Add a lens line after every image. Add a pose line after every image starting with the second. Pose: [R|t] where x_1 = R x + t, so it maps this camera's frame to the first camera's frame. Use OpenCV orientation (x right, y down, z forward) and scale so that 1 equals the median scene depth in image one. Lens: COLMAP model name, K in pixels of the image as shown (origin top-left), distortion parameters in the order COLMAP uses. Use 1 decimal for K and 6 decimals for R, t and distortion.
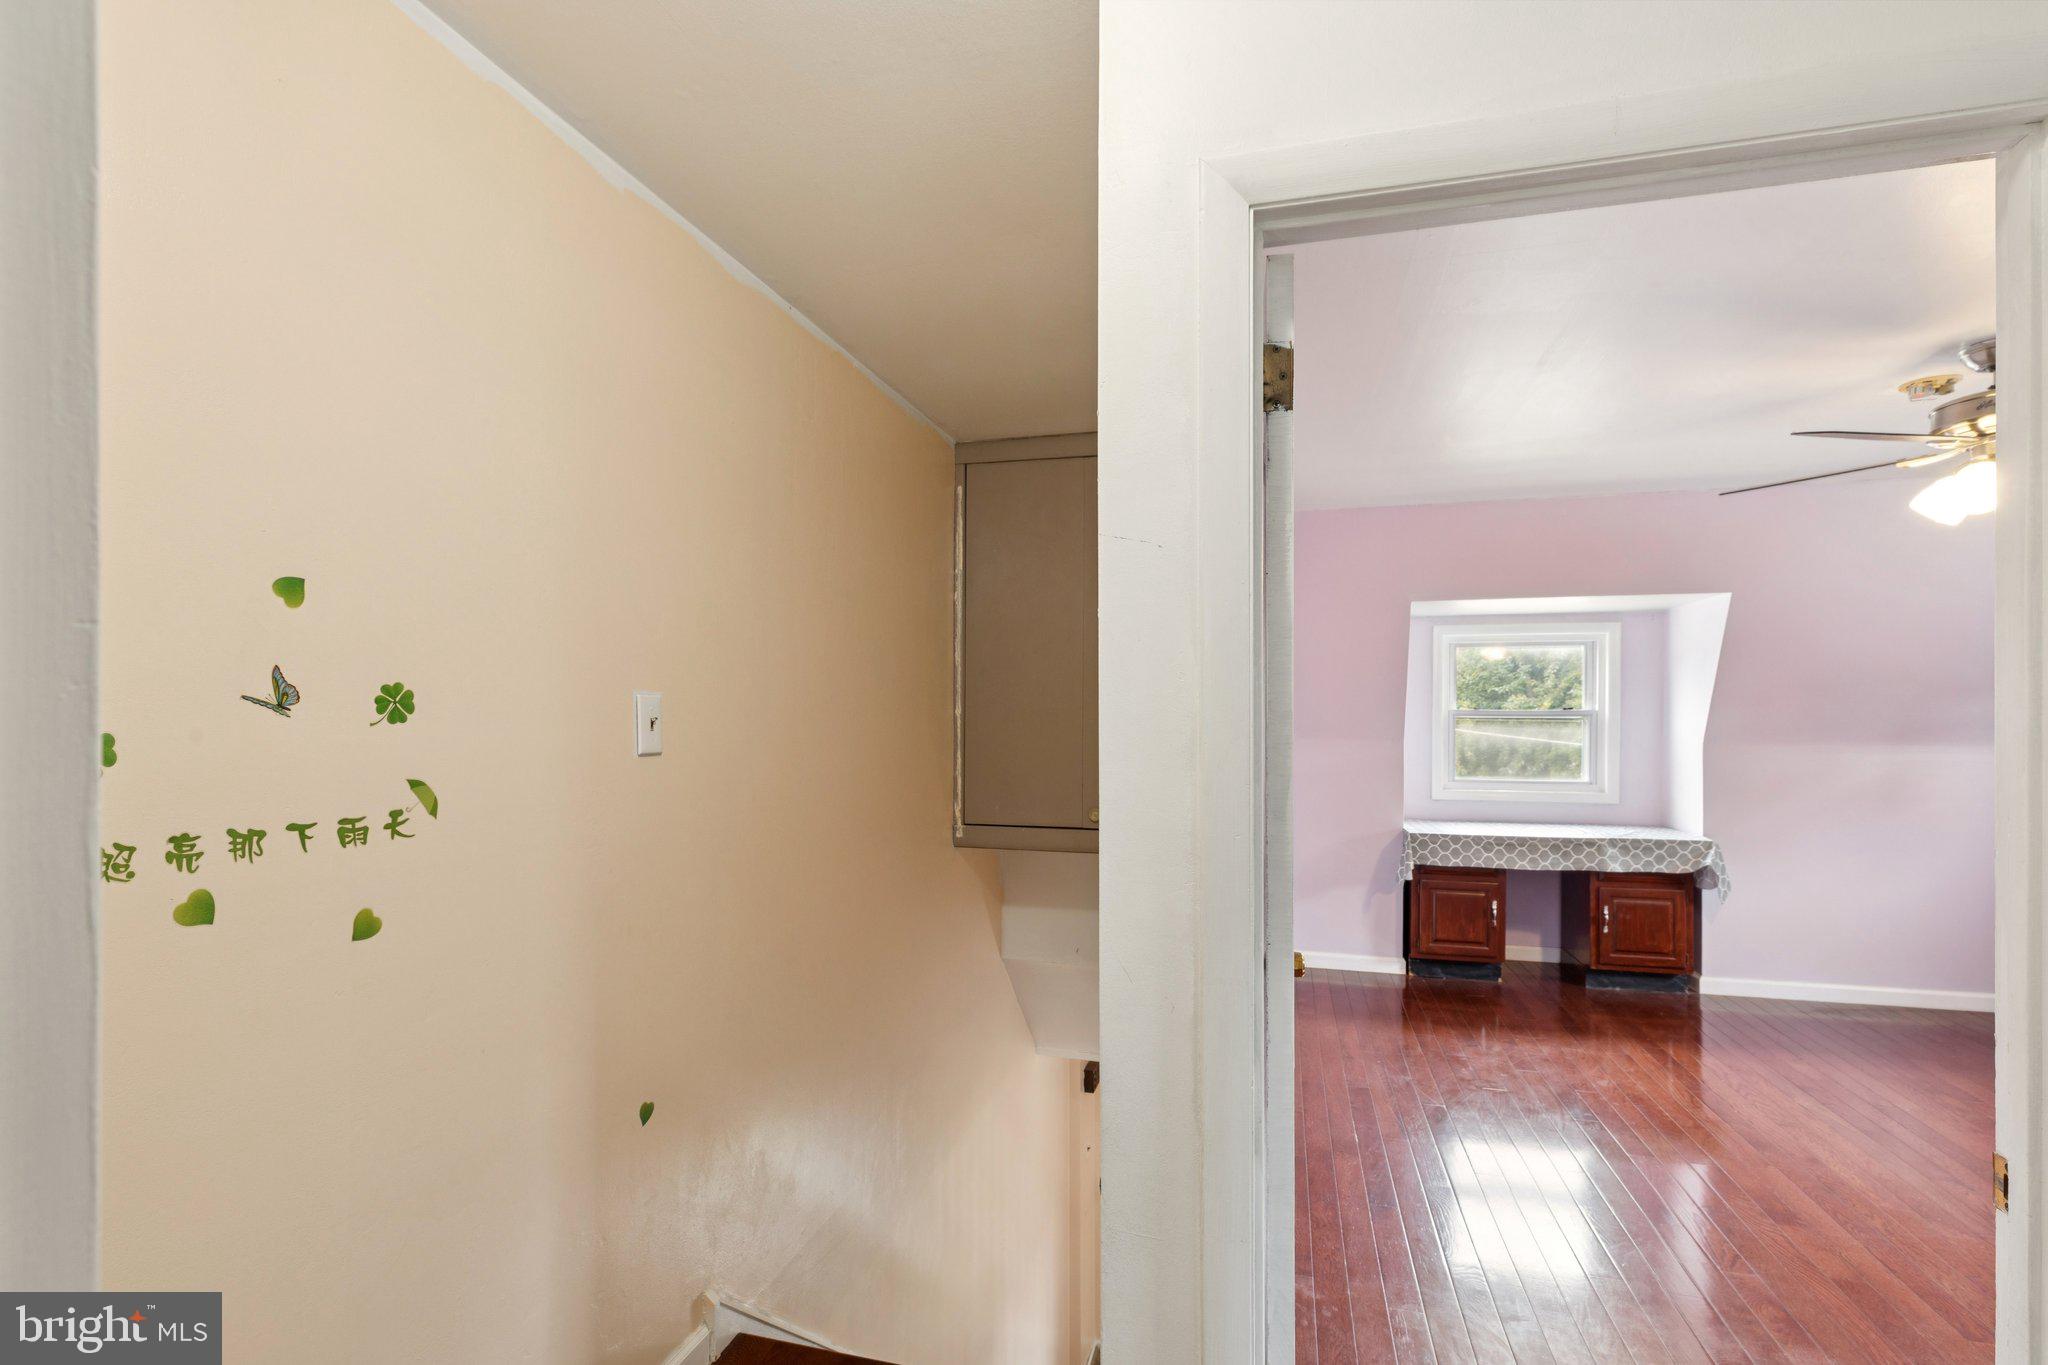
lens RADIAL K [[935.4, 0, 1029.6], [0, 935.4, 731.9], [0, 0, 1]] dist [0.007578, -0.000547]
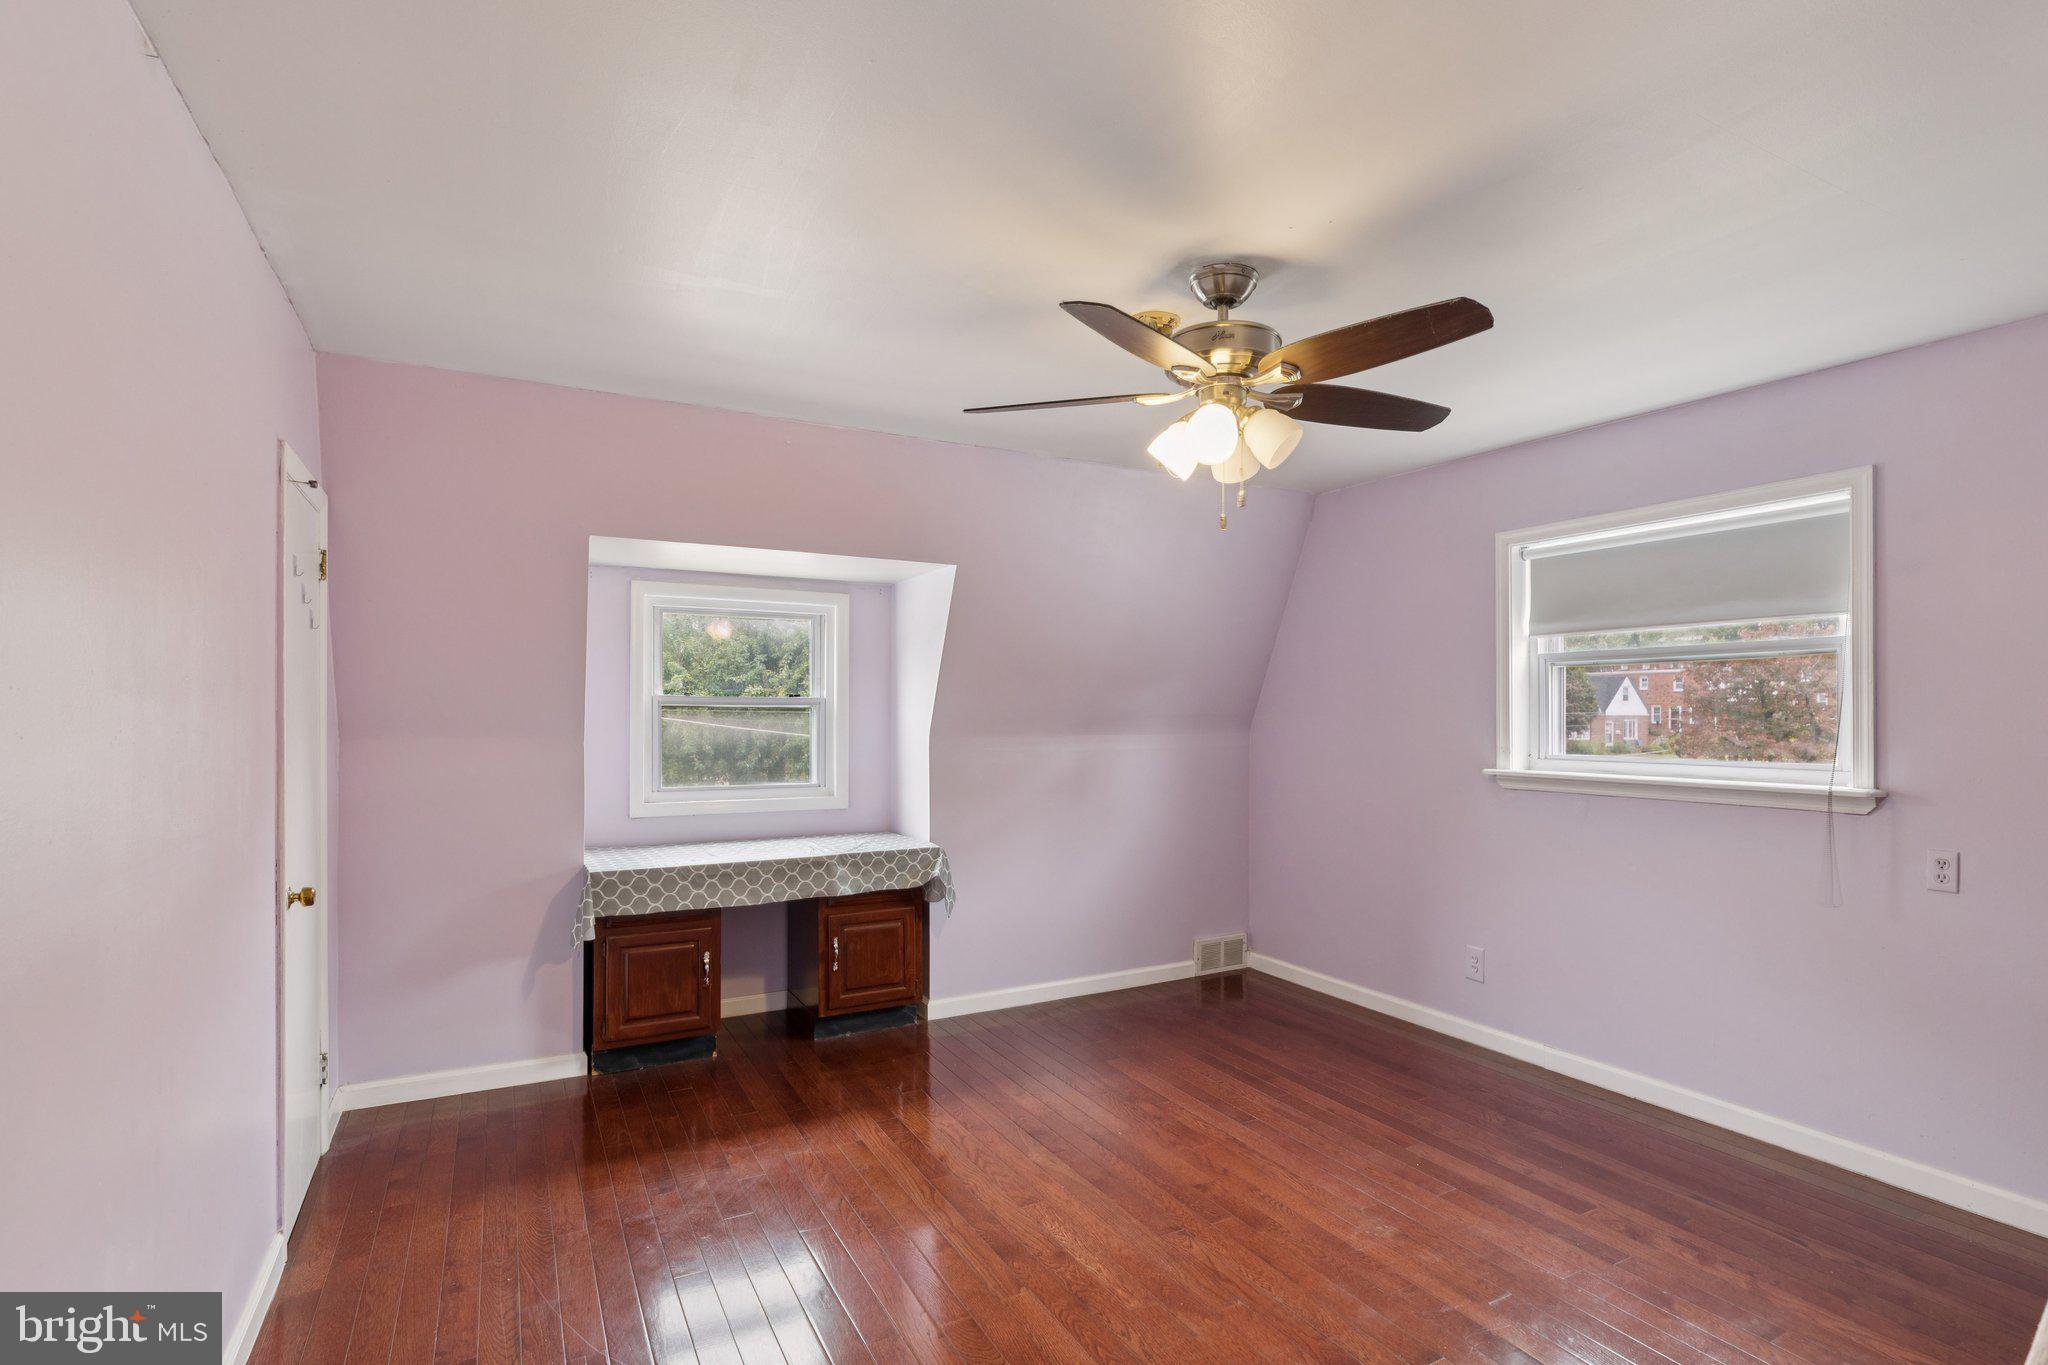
lens RADIAL K [[1003.5, 0, 1024.7], [0, 1003.5, 700.4], [0, 0, 1]] dist [-0.007119, 0.000063]
pose [[0.738936, 0.008004, 0.673728, 0.146819], [0.008141, 0.999750, -0.020805, -0.000707], [-0.673726, 0.020858, 0.738687, 0.240800]]
